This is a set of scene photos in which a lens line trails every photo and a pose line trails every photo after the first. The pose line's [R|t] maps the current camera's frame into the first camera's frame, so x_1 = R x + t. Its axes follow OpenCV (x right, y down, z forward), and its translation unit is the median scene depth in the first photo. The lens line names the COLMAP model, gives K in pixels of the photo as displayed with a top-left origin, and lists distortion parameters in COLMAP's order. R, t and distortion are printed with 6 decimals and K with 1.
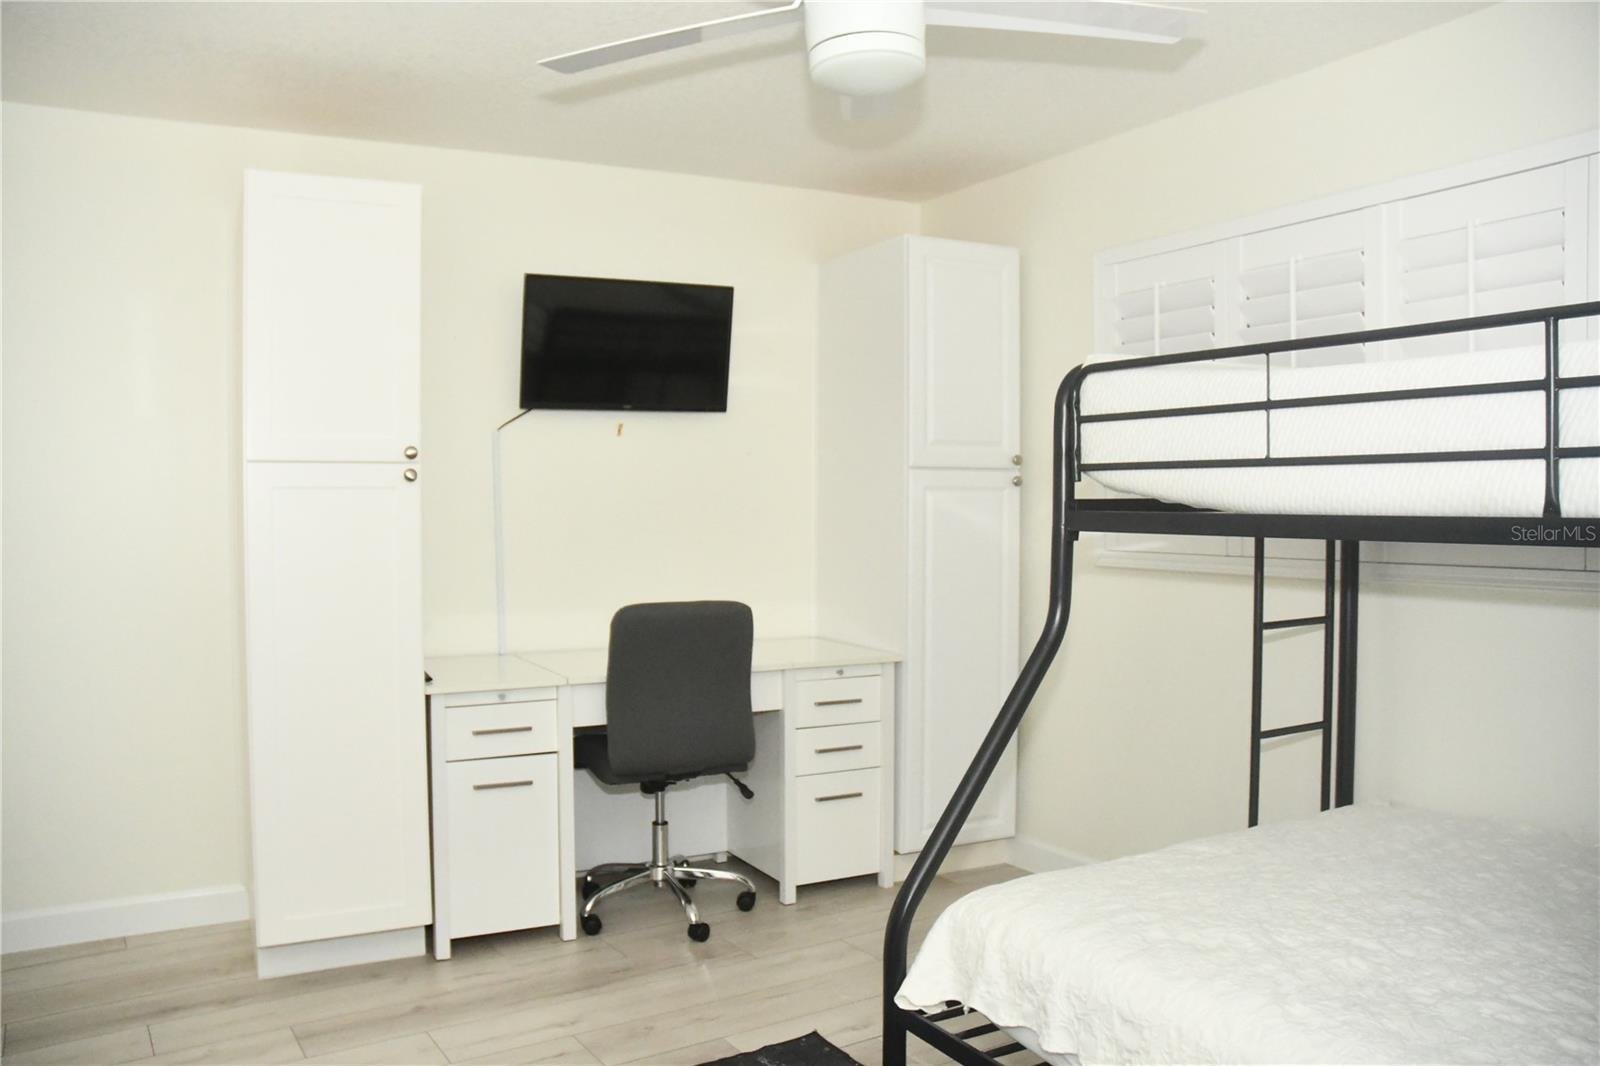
lens RADIAL K [[1253.2, 0, 766.8], [0, 1253.2, 523.0], [0, 0, 1]] dist [-0.152763, 0.116604]
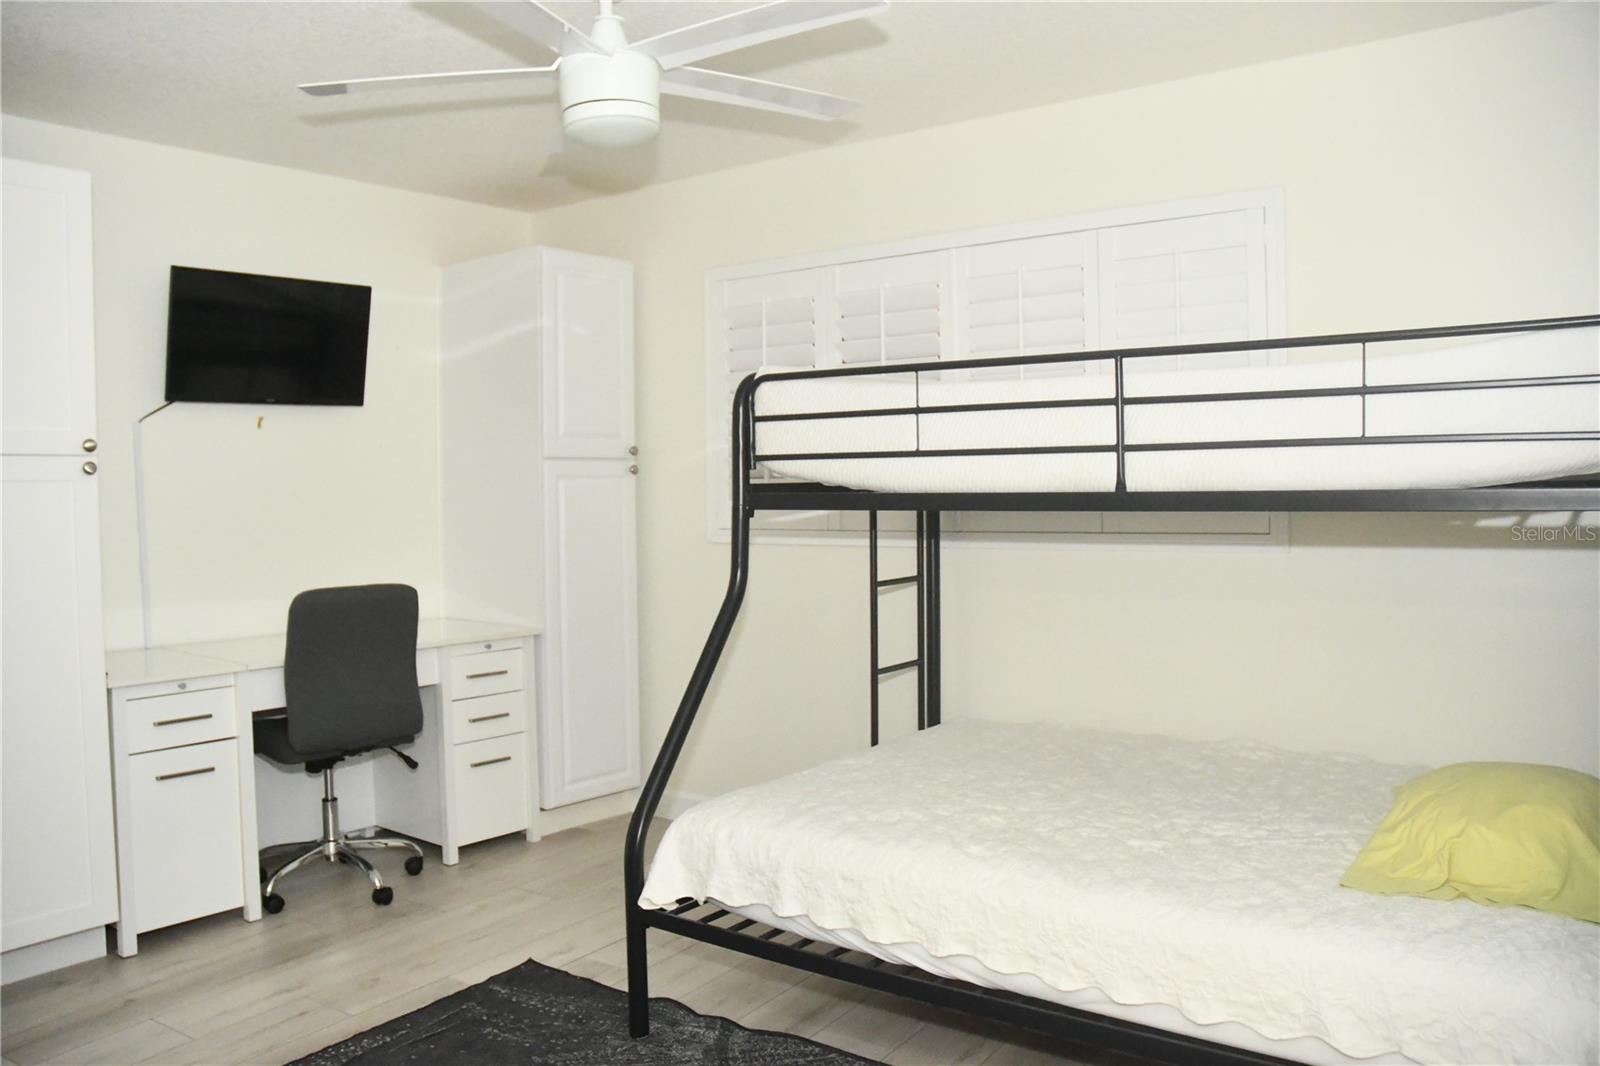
lens RADIAL K [[1253.2, 0, 798.6], [0, 1253.2, 517.1], [0, 0, 1]] dist [-0.152763, 0.116604]
pose [[0.910828, -0.020374, 0.412282, -0.185968], [0.018535, 0.999792, 0.008459, 0.003443], [-0.412369, -0.000063, 0.911017, -0.124745]]
